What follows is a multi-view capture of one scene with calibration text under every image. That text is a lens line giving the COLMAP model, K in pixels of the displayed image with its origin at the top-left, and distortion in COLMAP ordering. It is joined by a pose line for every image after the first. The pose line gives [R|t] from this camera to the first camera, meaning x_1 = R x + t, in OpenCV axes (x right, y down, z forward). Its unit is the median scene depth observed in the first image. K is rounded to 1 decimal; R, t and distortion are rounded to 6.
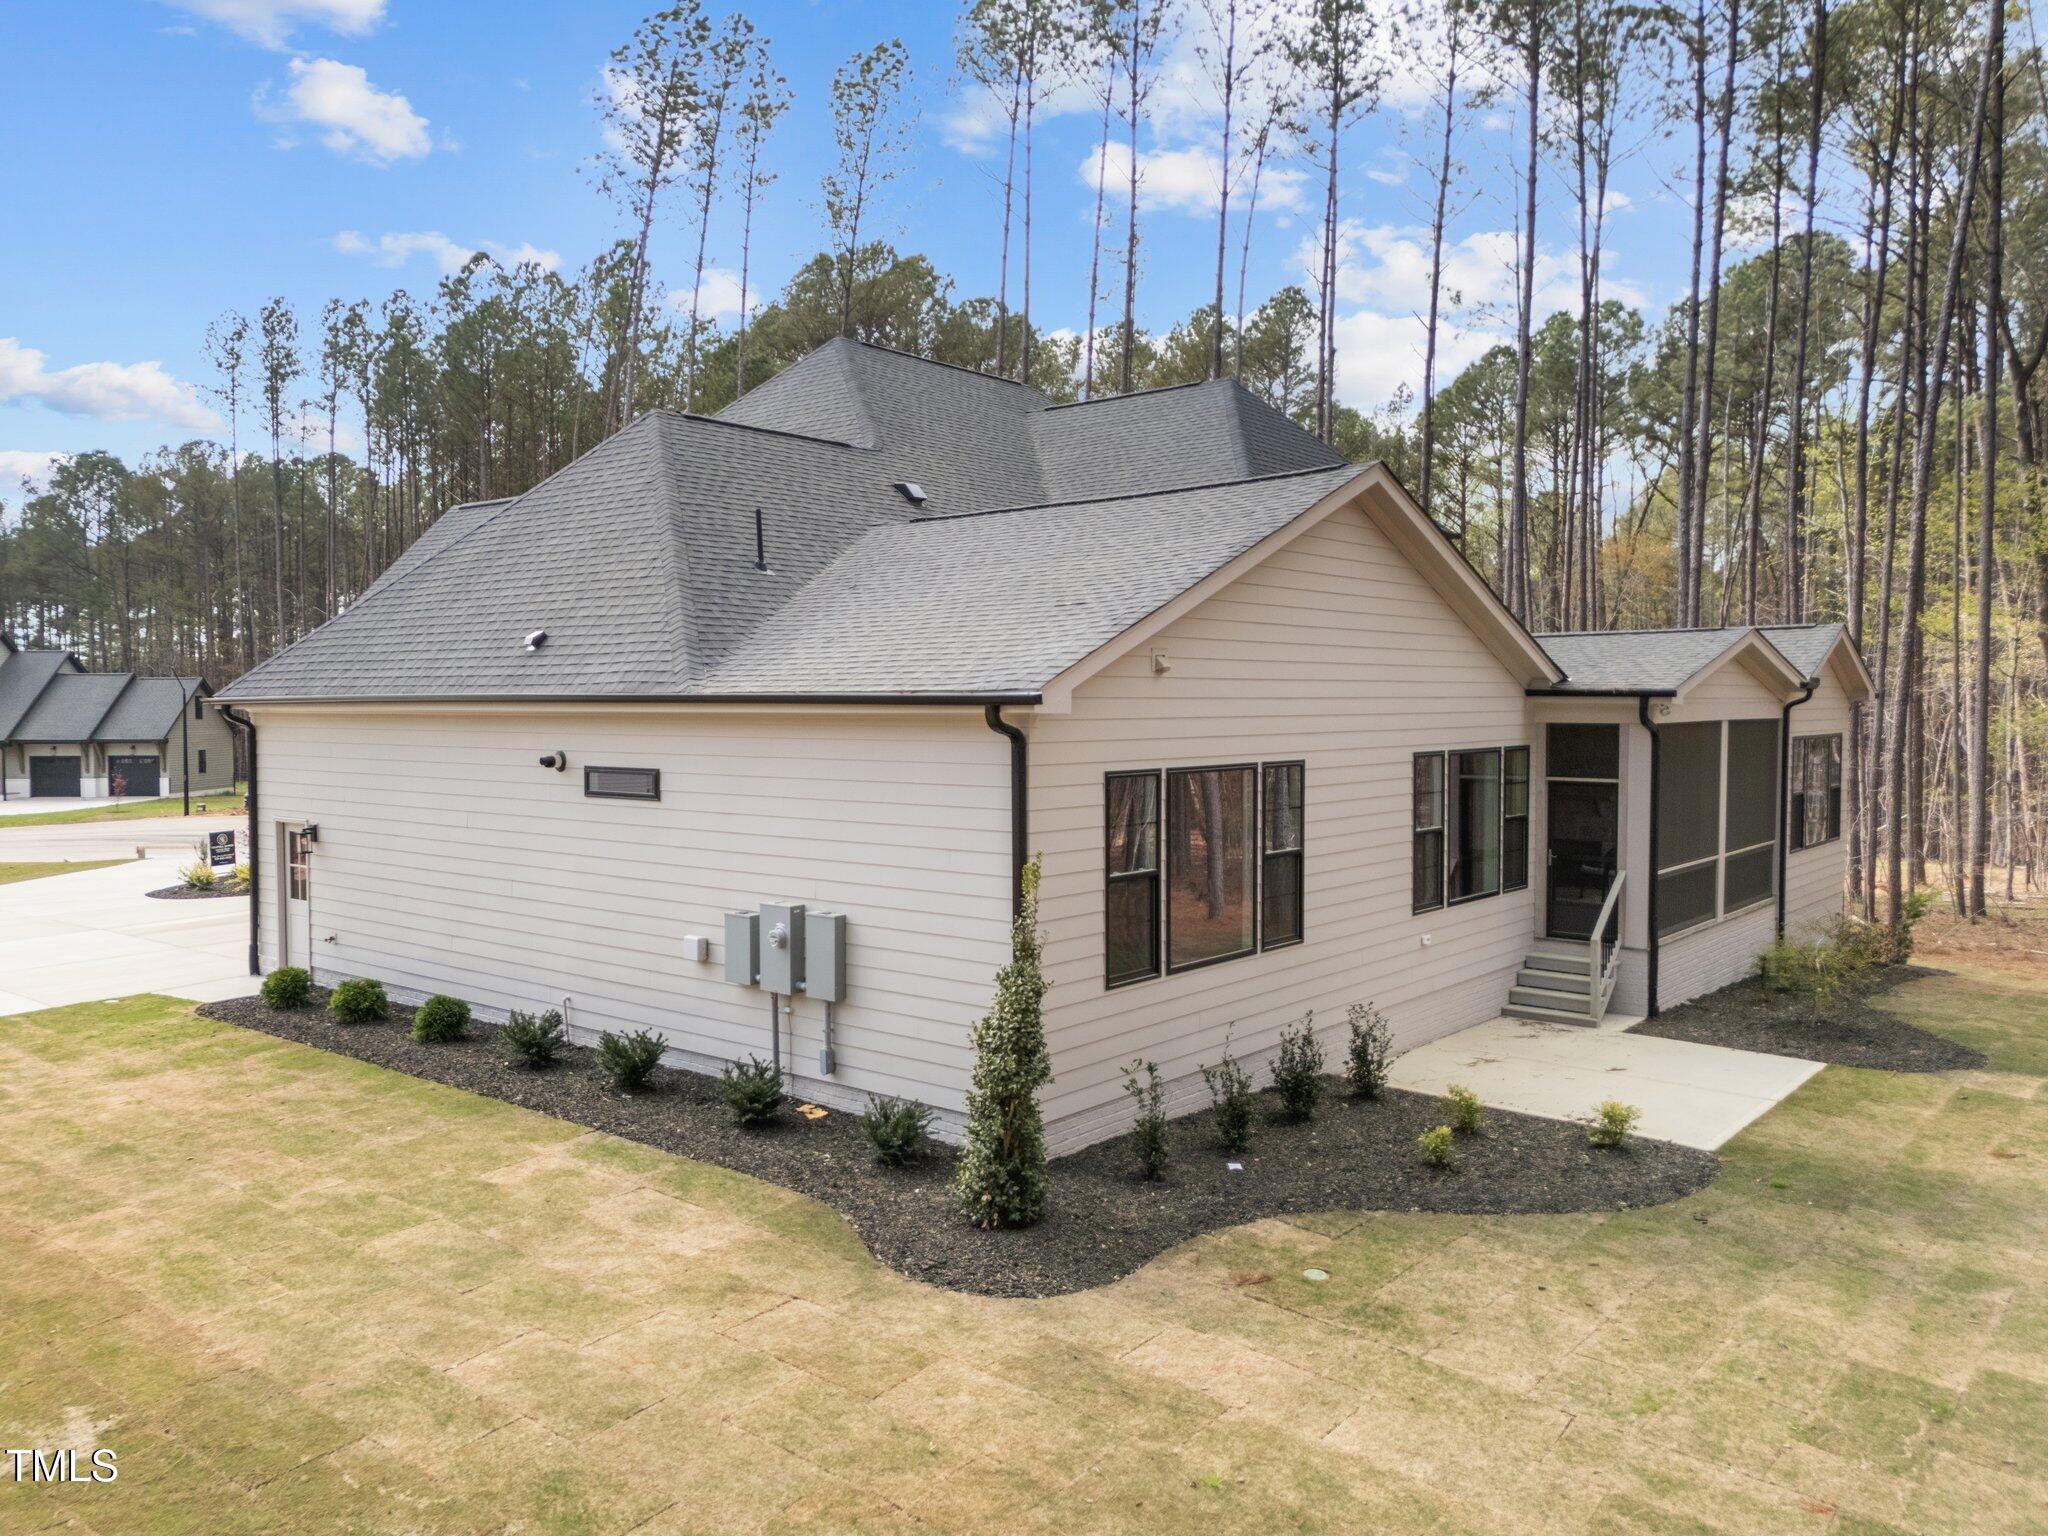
lens RADIAL K [[1535.6, 0, 1024.0], [0, 1535.6, 768.0], [0, 0, 1]] dist [0.003524, -0.000314]
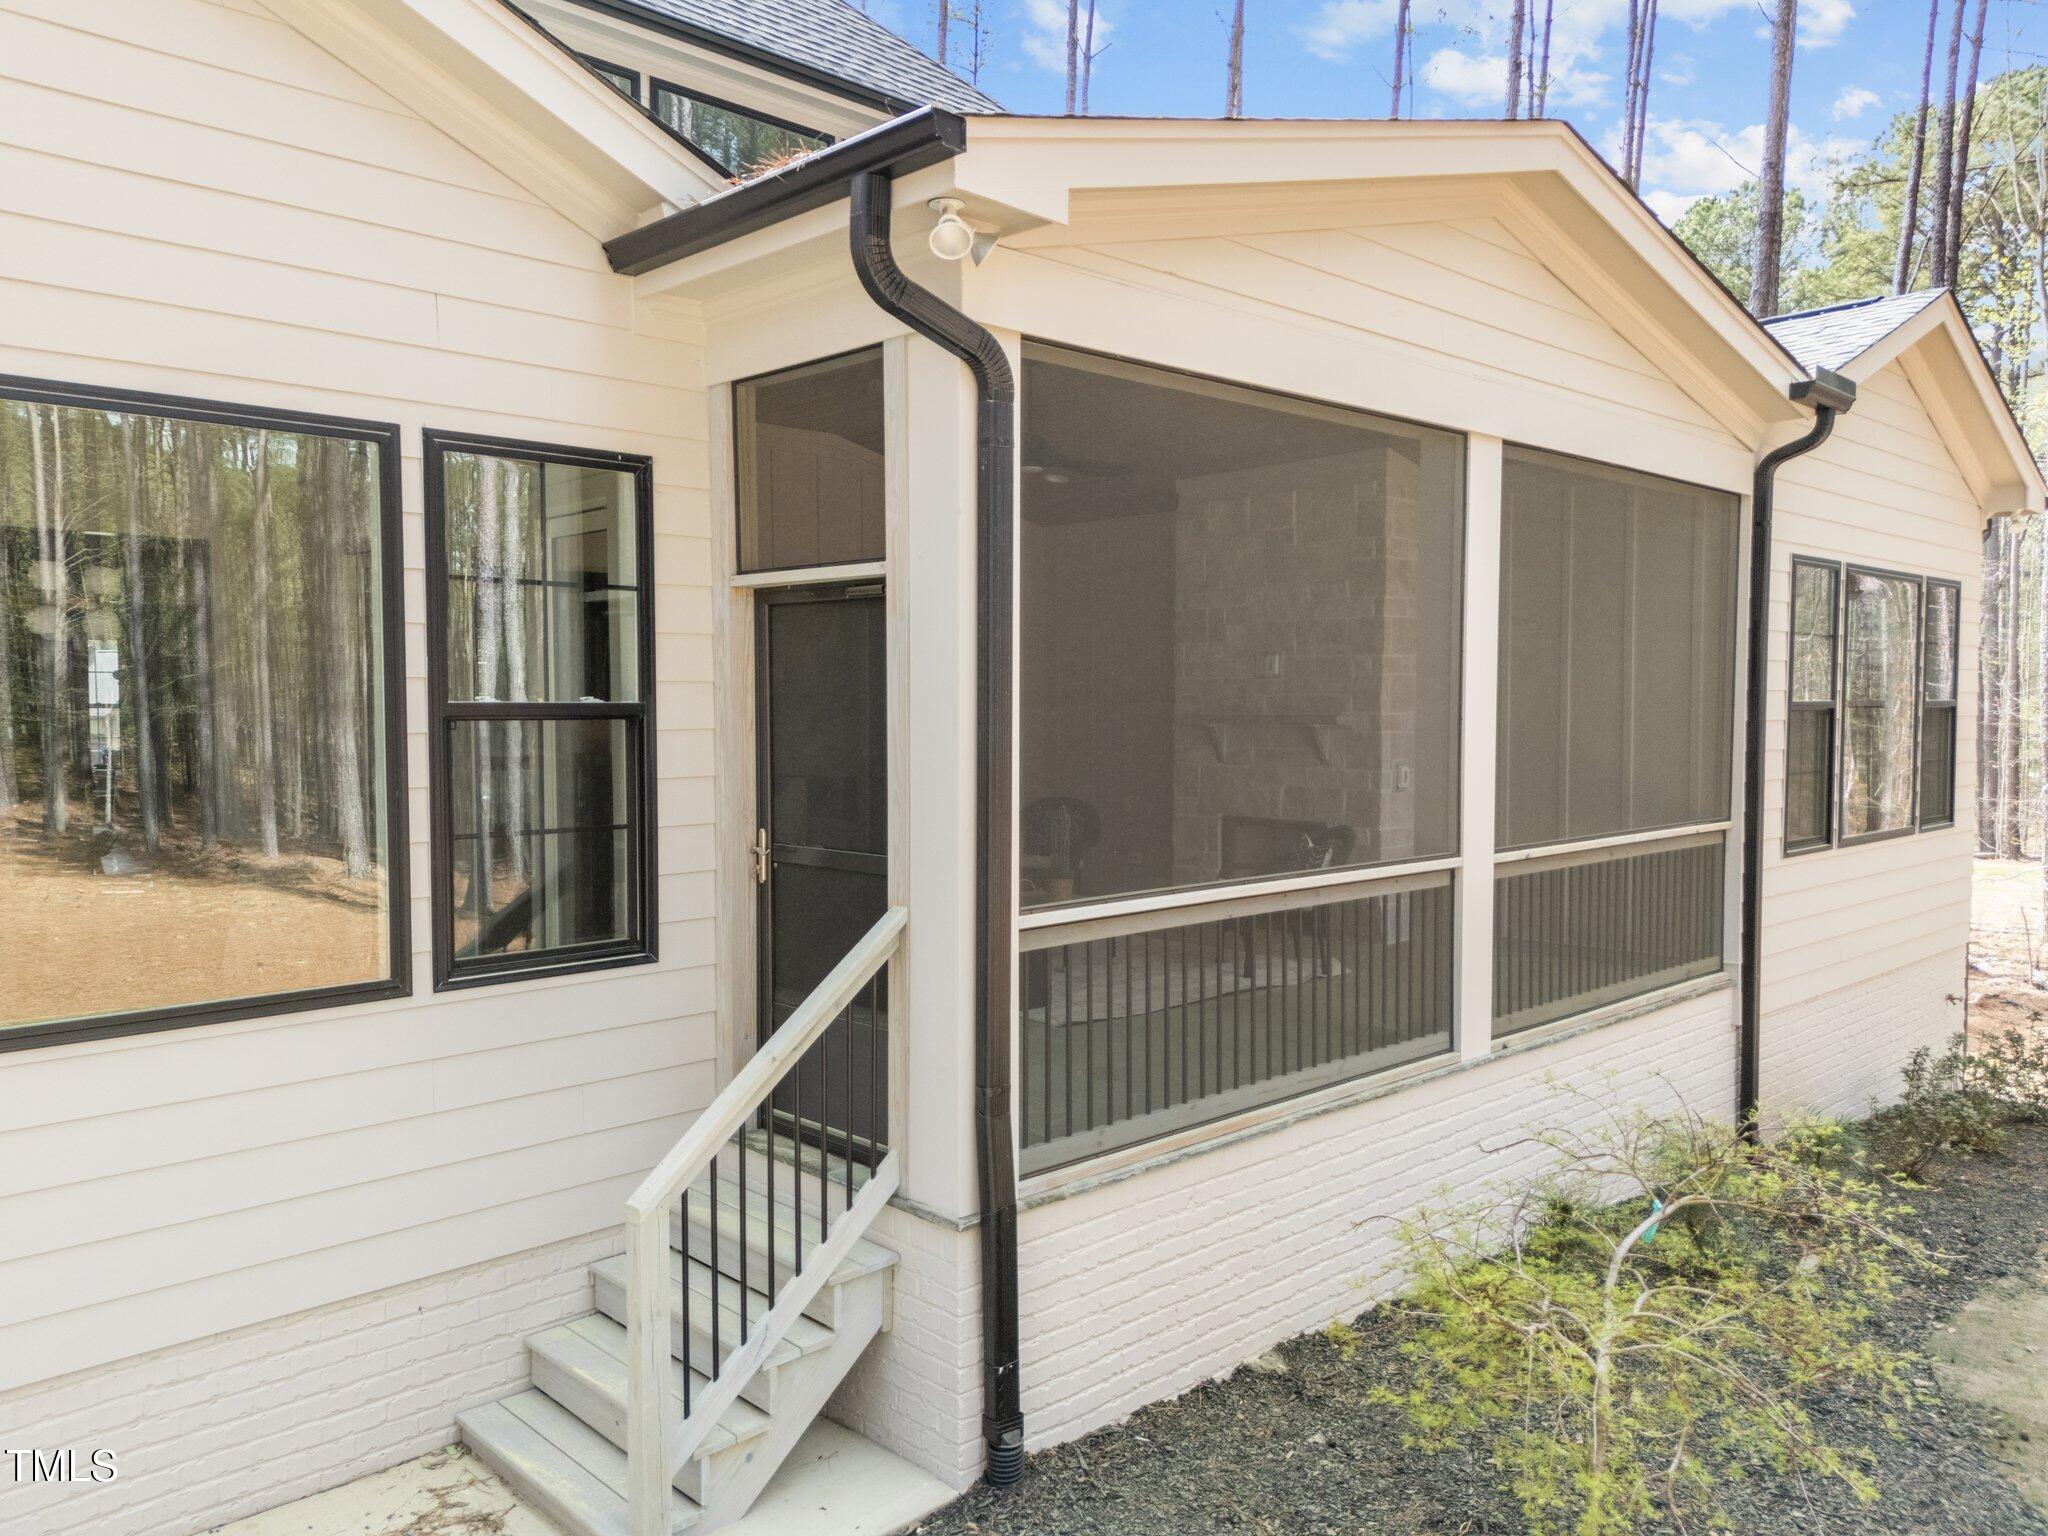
lens RADIAL K [[1535.6, 0, 1024.0], [0, 1535.6, 768.0], [0, 0, 1]] dist [0.003524, -0.000314]
pose [[0.993253, 0.009496, -0.115582, 0.443577], [-0.008739, 0.999937, 0.007062, 0.040083], [0.115642, -0.006004, 0.993273, 0.745249]]
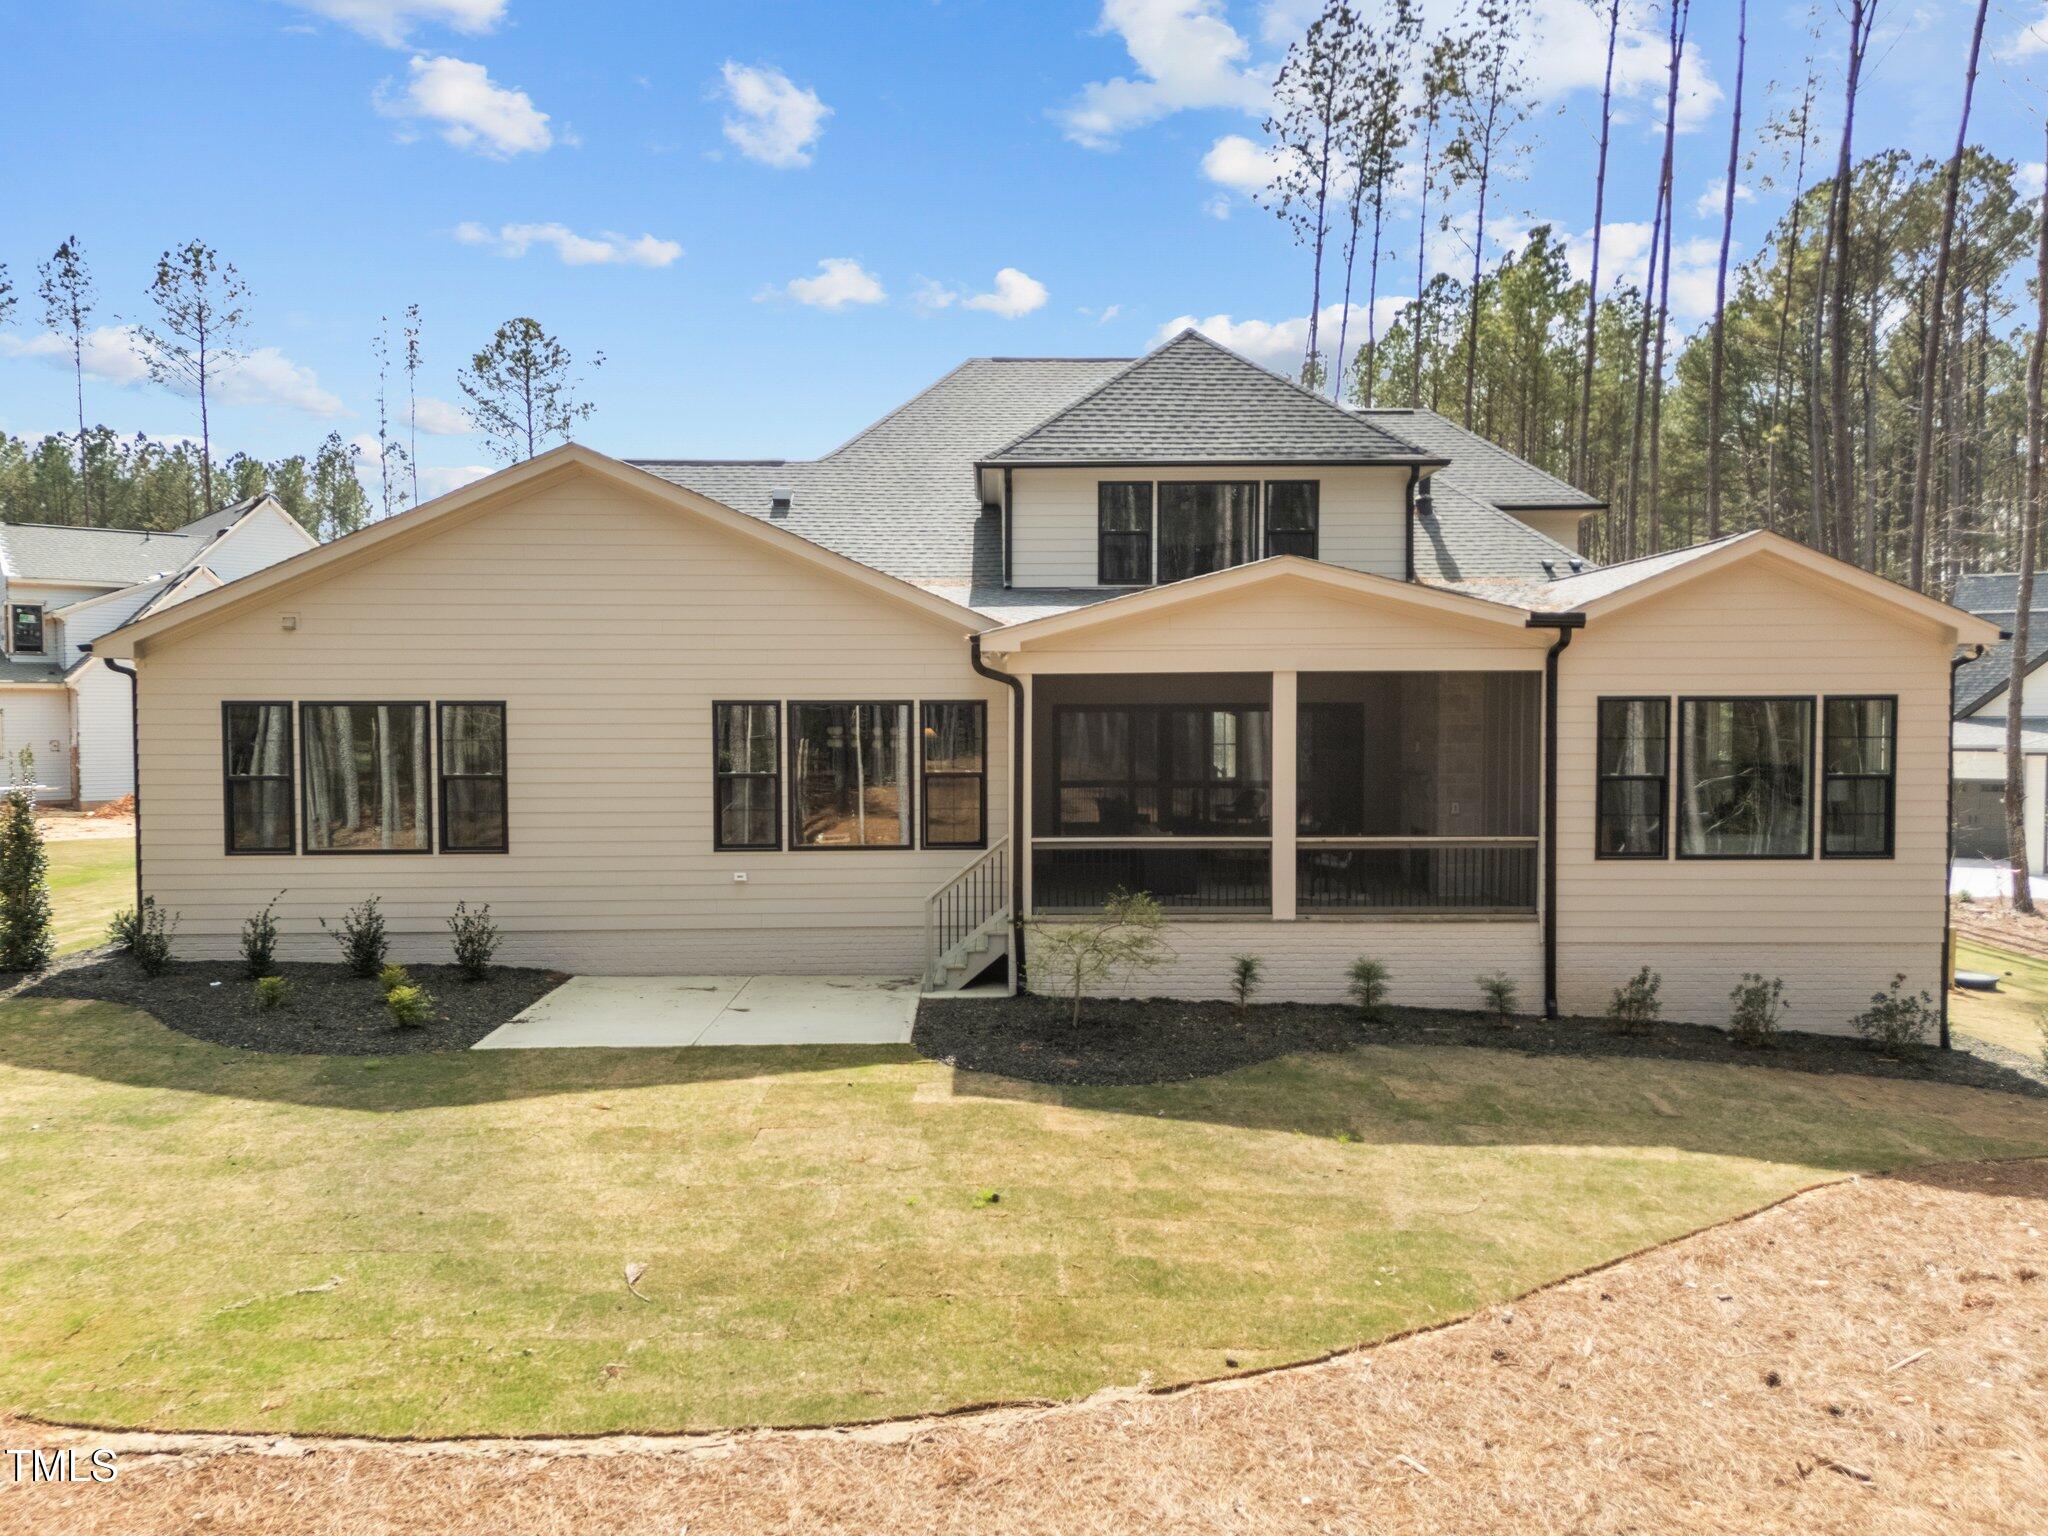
lens RADIAL K [[1535.6, 0, 1024.0], [0, 1535.6, 768.0], [0, 0, 1]] dist [0.003524, -0.000314]
pose [[0.655615, 0.031446, -0.754440, 1.074997], [-0.031652, 0.999399, 0.014151, 0.013577], [0.754431, 0.014602, 0.656216, 0.412527]]
